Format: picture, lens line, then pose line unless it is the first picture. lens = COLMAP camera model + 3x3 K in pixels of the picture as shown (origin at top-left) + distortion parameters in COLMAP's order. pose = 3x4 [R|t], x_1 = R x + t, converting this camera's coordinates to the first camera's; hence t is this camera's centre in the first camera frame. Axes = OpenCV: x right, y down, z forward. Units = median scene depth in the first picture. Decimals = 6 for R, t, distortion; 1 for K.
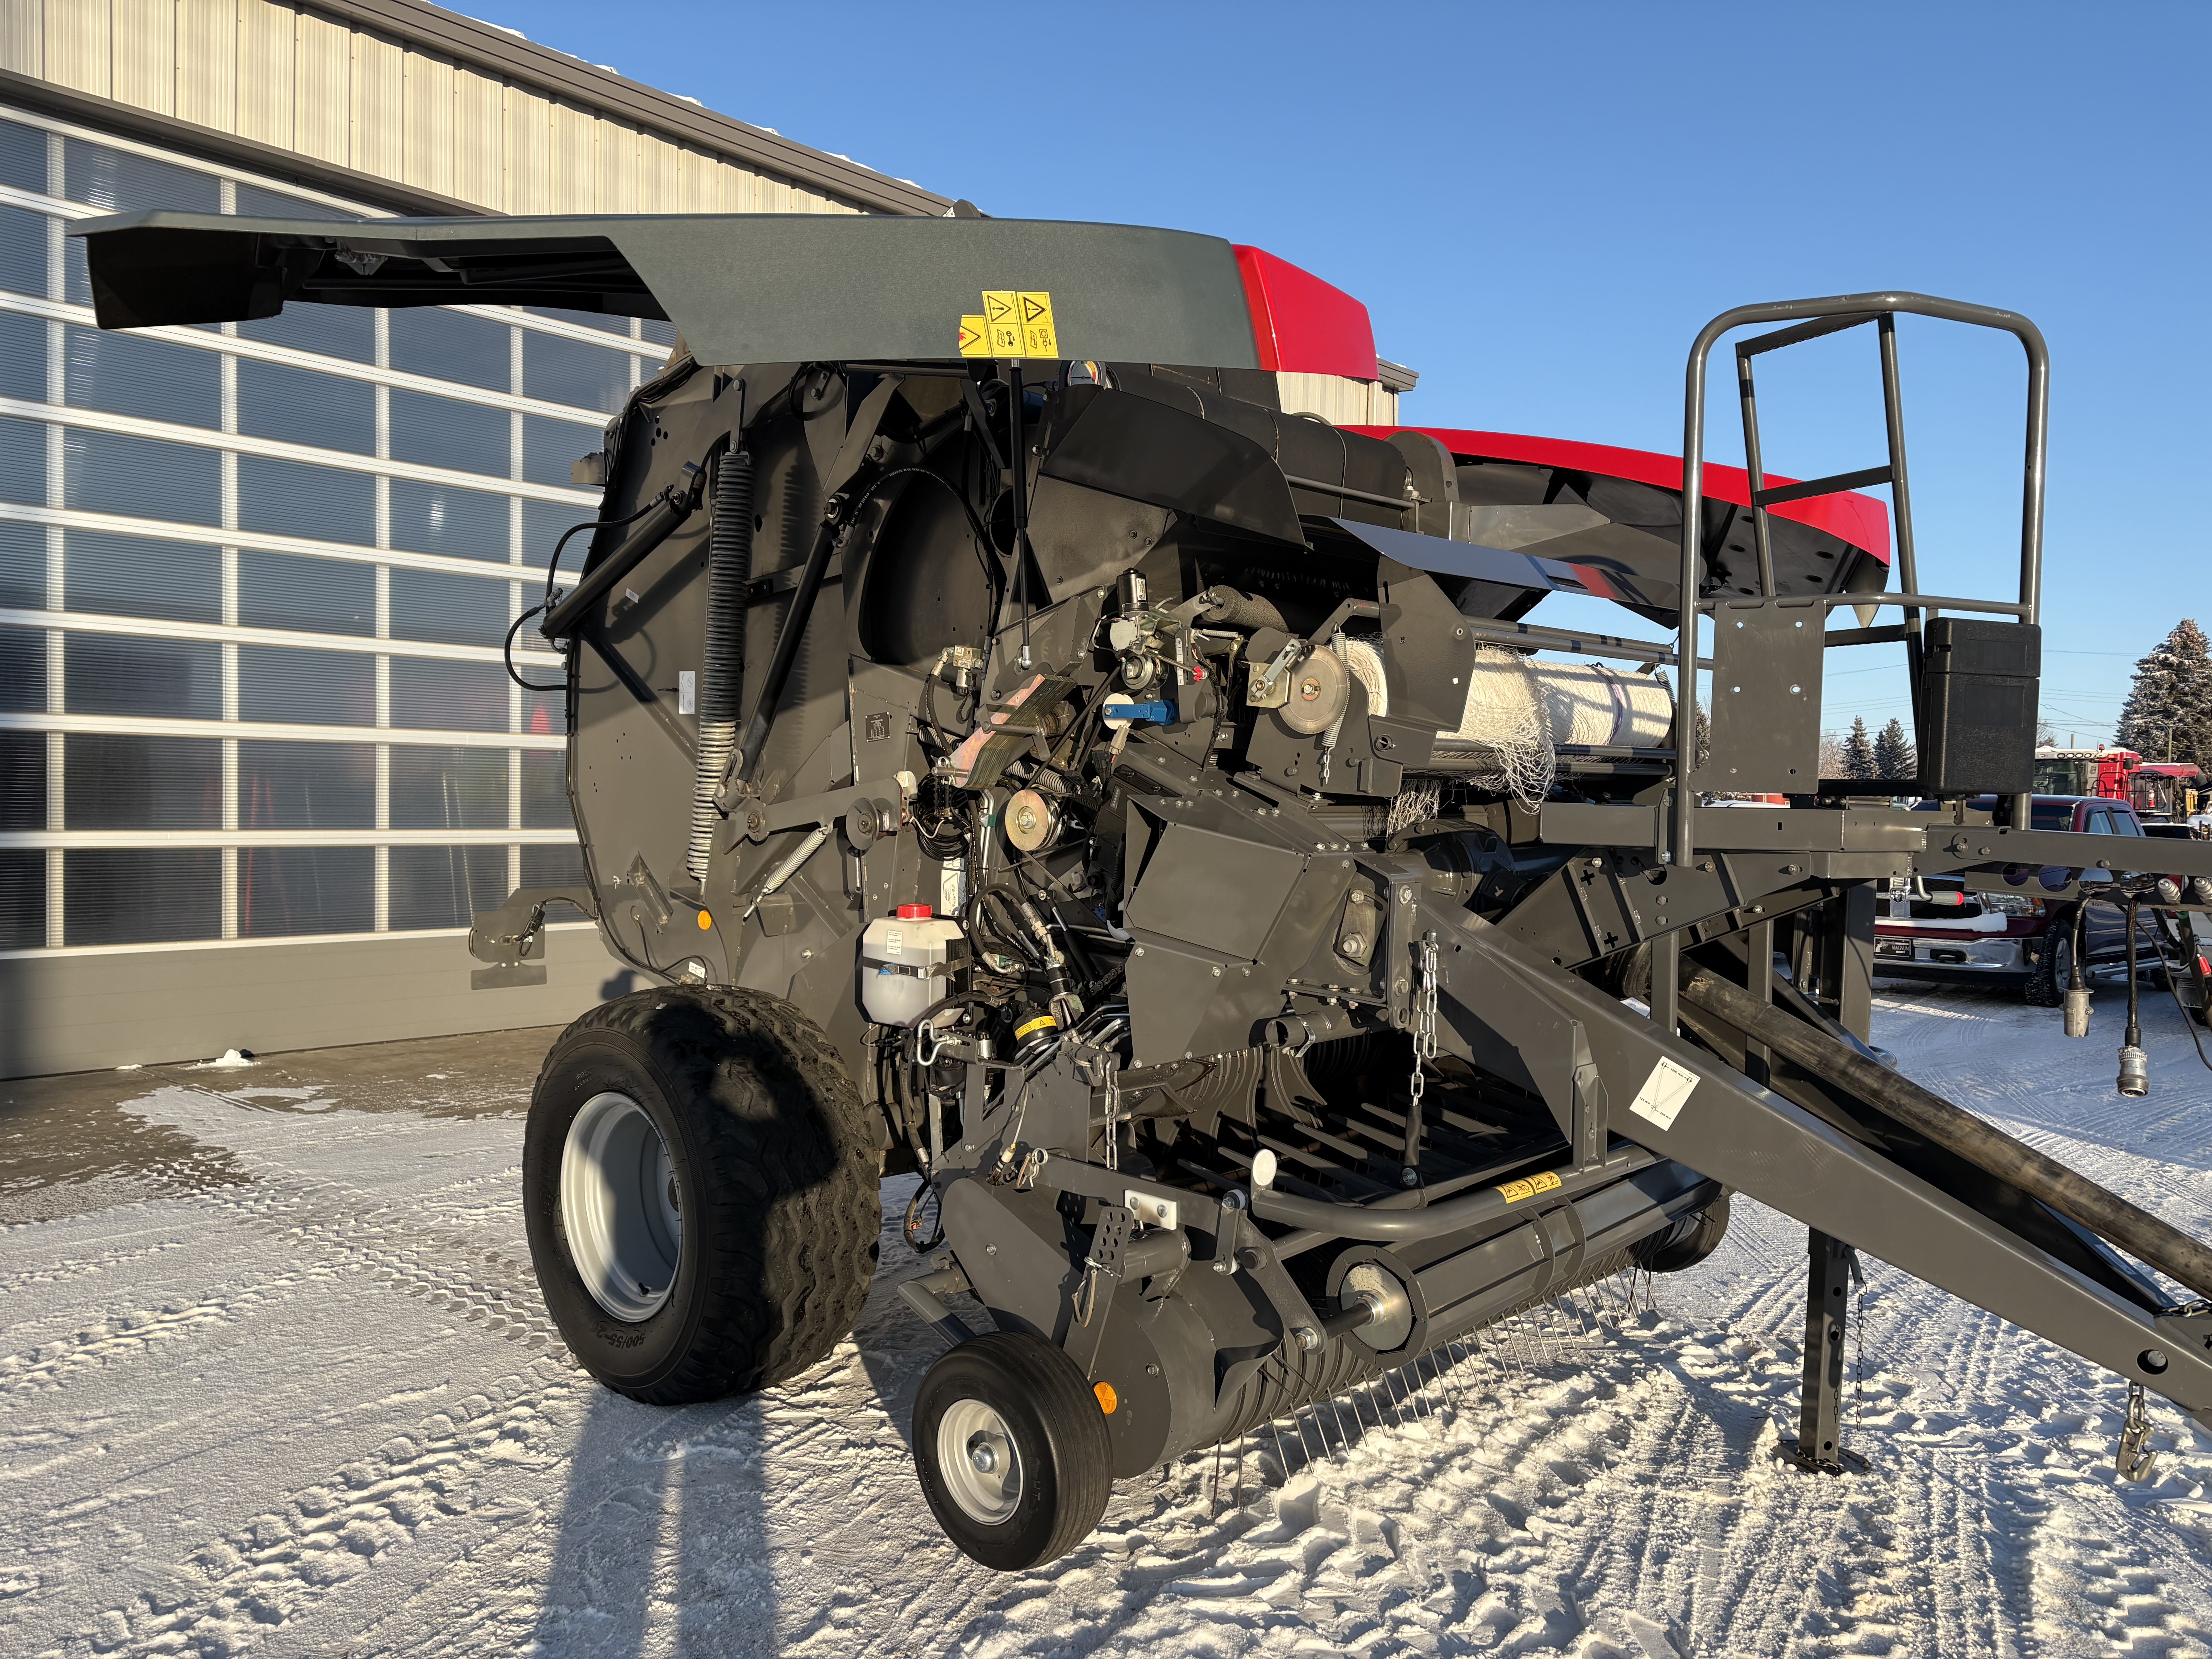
lens RADIAL K [[1659.5, 0, 1111.3], [0, 1659.5, 838.0], [0, 0, 1]] dist [0.049088, -0.043065]
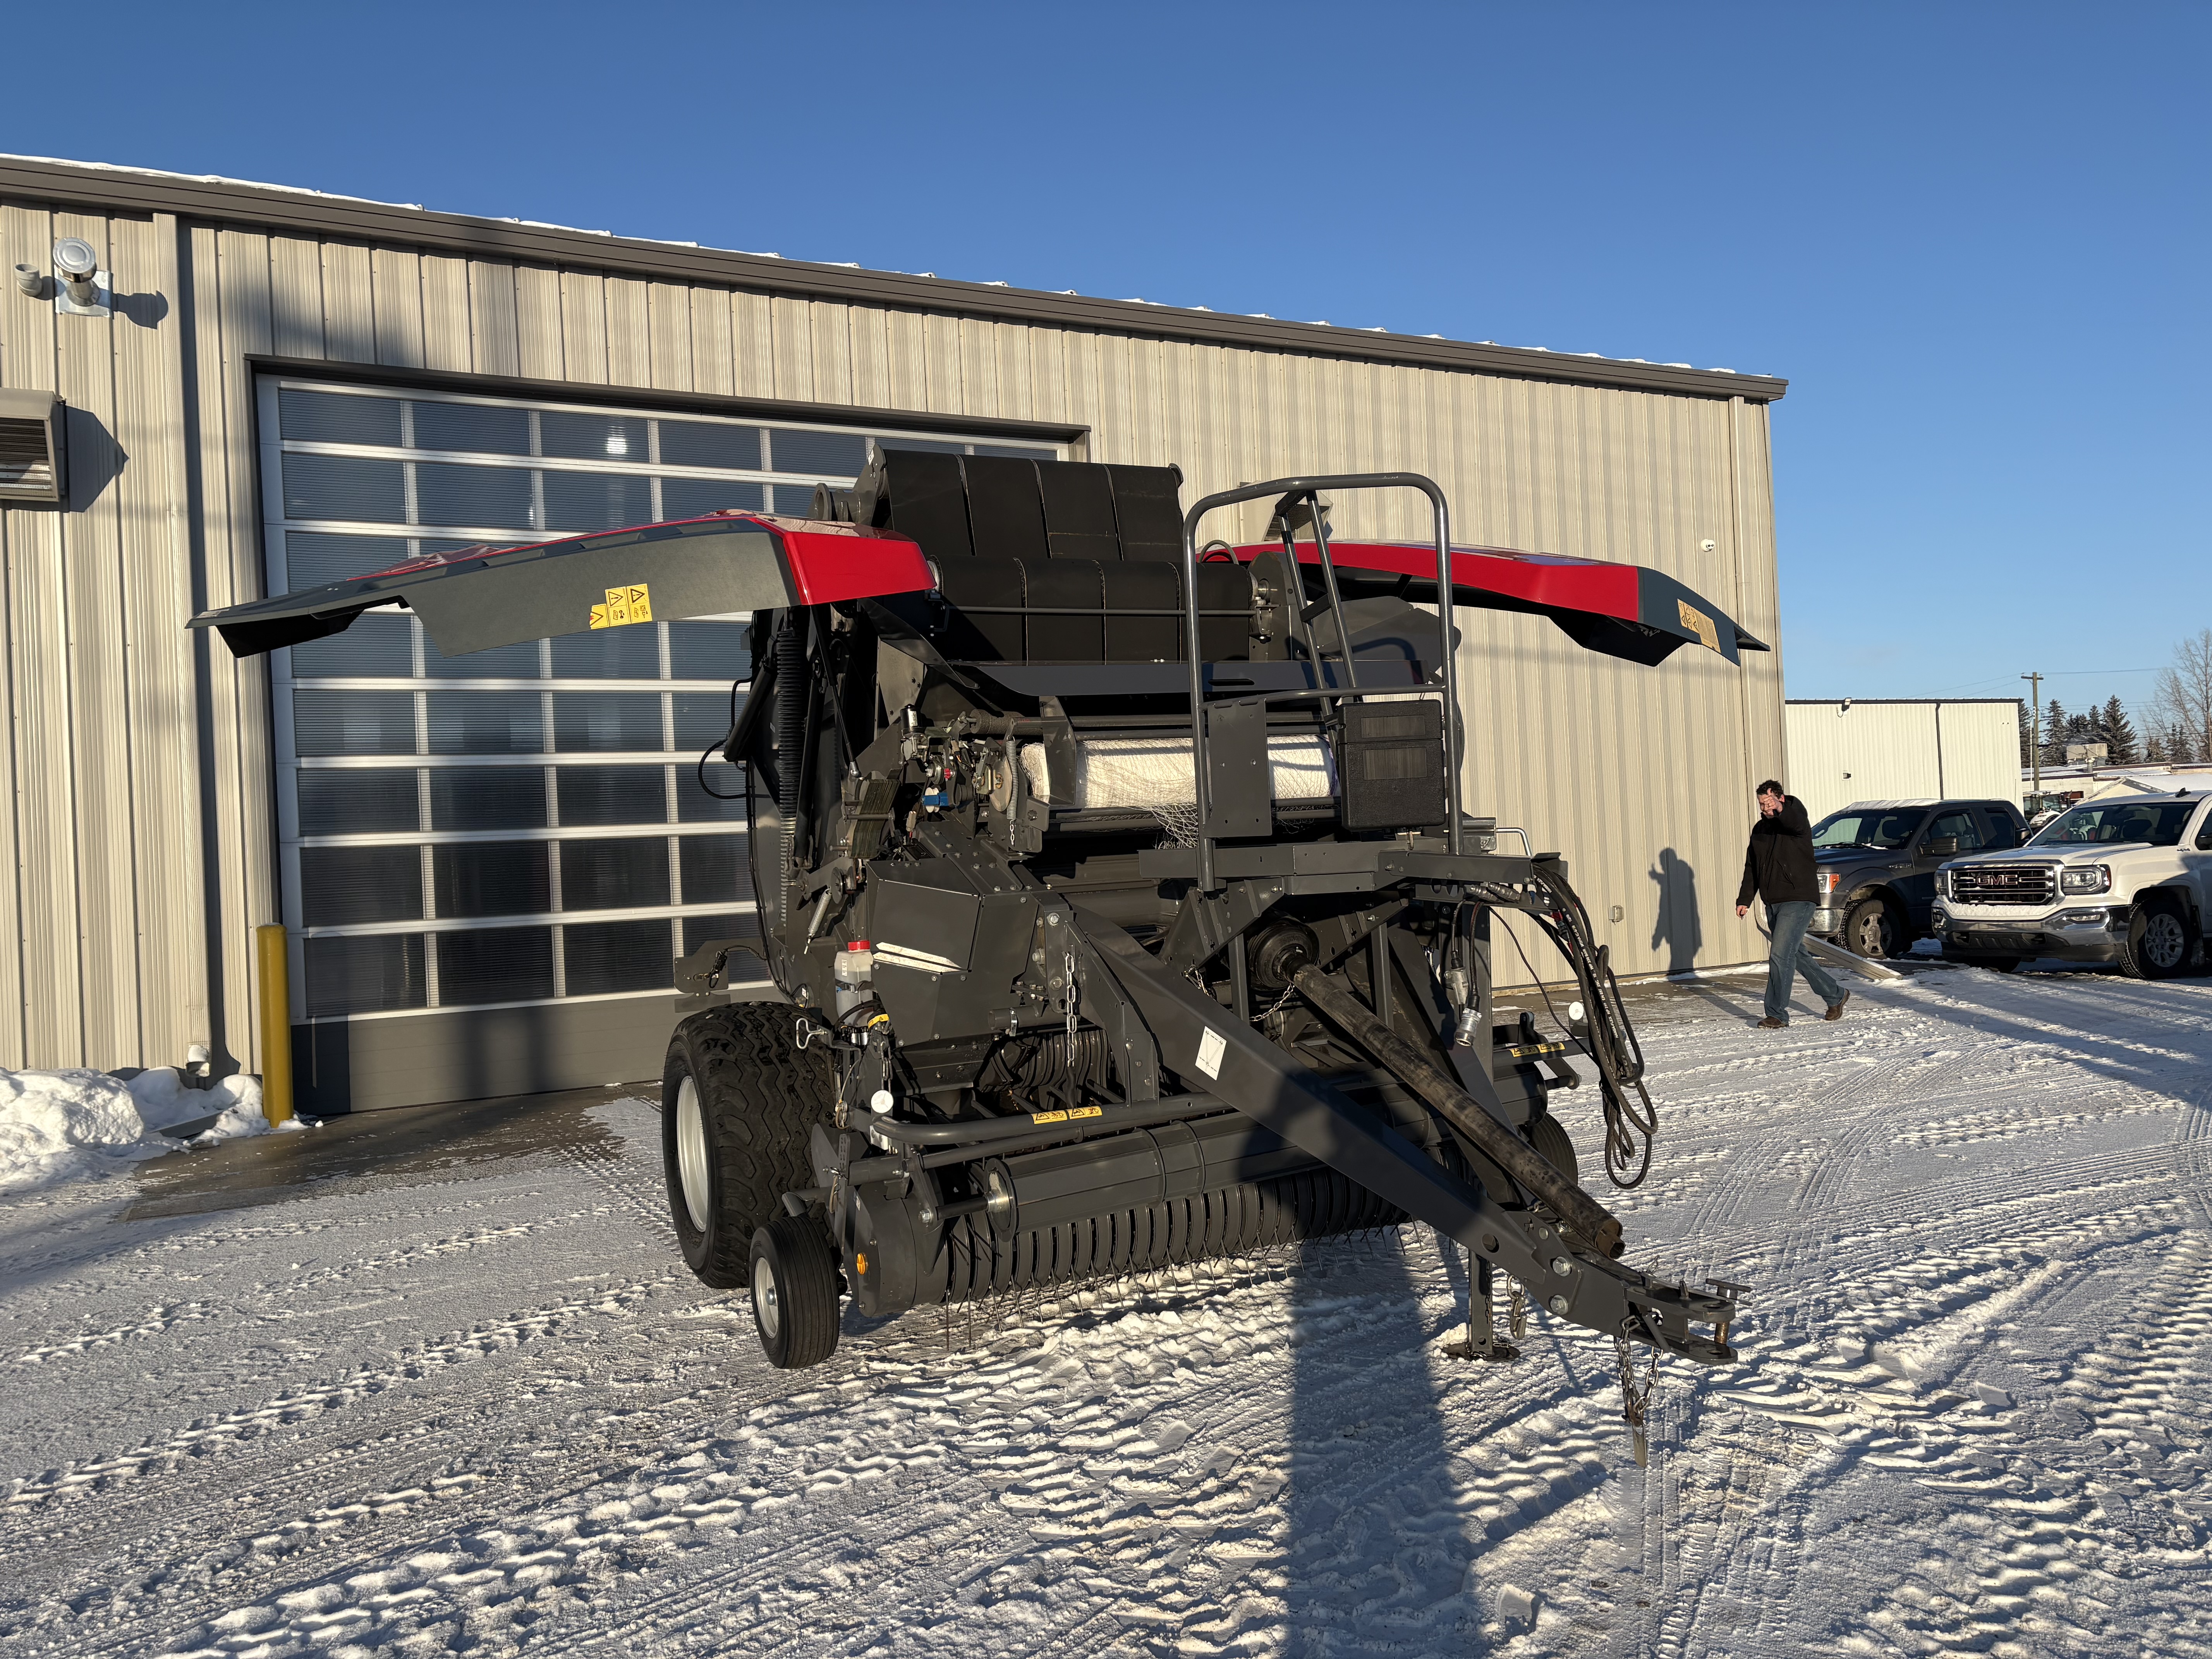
lens RADIAL K [[1657.9, 0, 1095.9], [0, 1657.9, 824.5], [0, 0, 1]] dist [0.046851, -0.047580]
pose [[0.935379, -0.065241, -0.347578, 0.662059], [0.053707, 0.997642, -0.042724, 0.014283], [0.349546, 0.021296, 0.936677, -0.303061]]
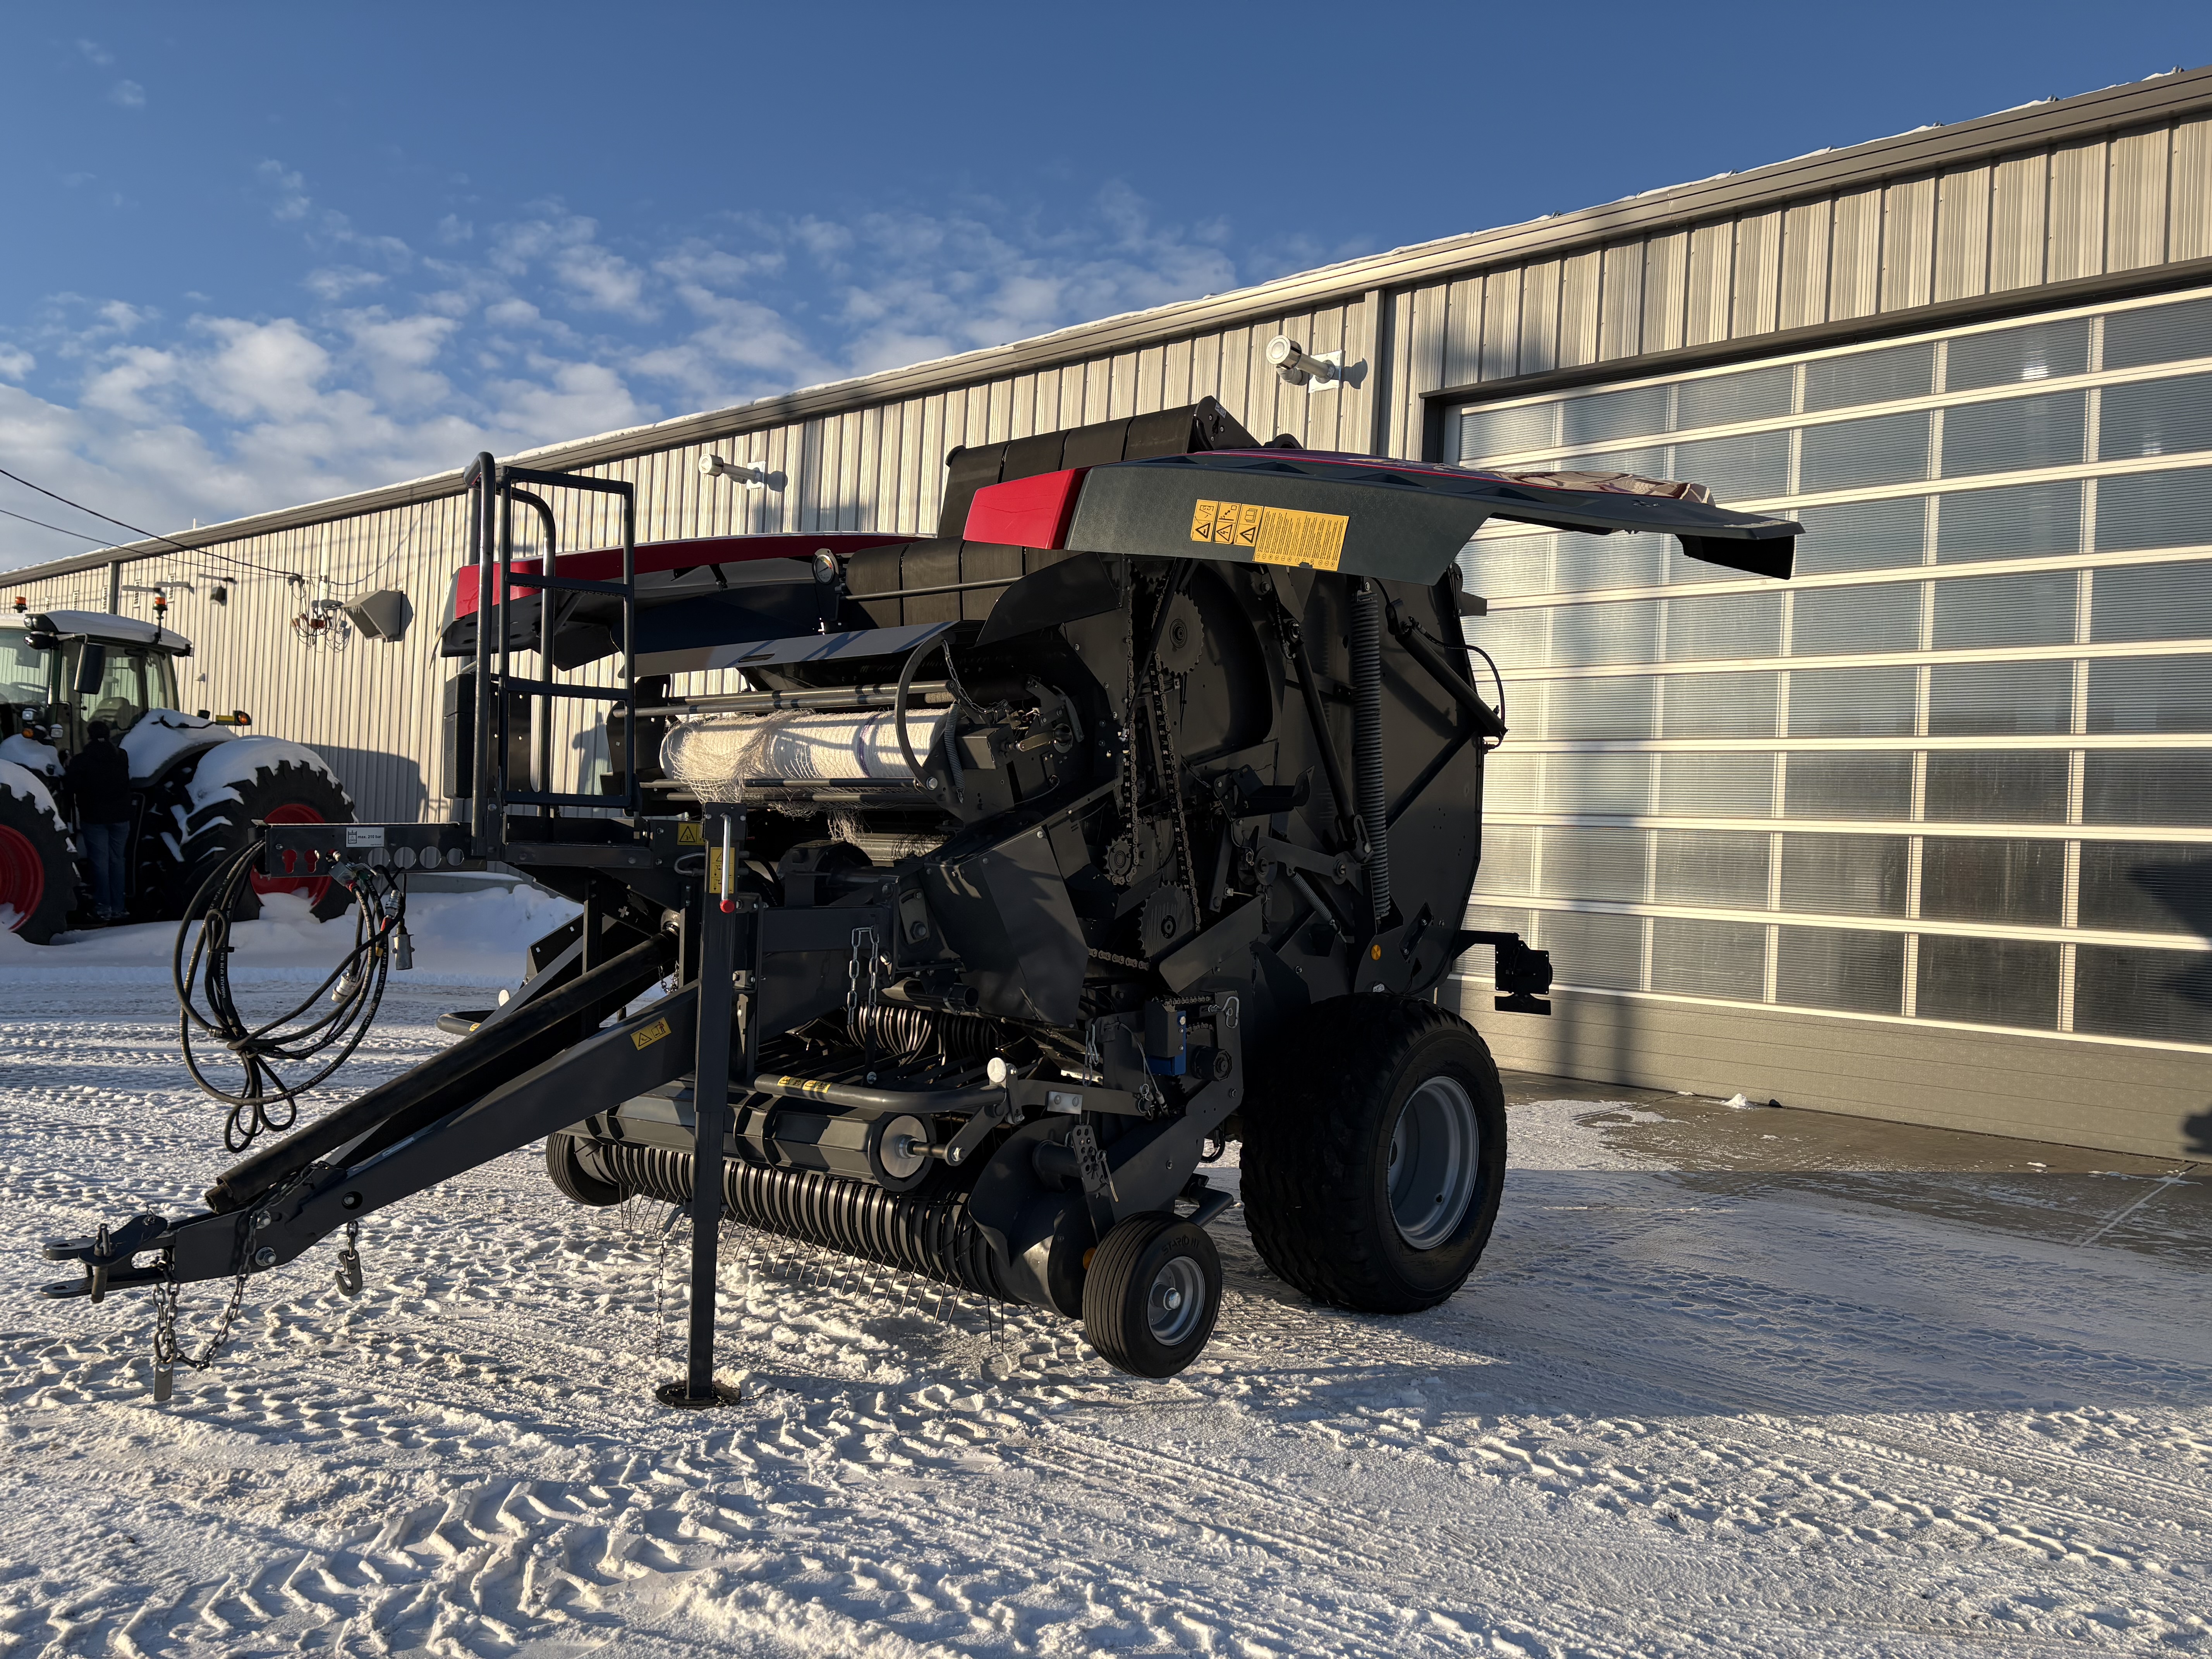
lens RADIAL K [[1657.9, 0, 1095.9], [0, 1657.9, 824.5], [0, 0, 1]] dist [0.046851, -0.047580]
pose [[0.023329, -0.028353, -0.999326, 1.694869], [-0.063358, 0.997546, -0.029782, 0.002440], [0.997718, 0.064010, 0.021475, 1.321166]]
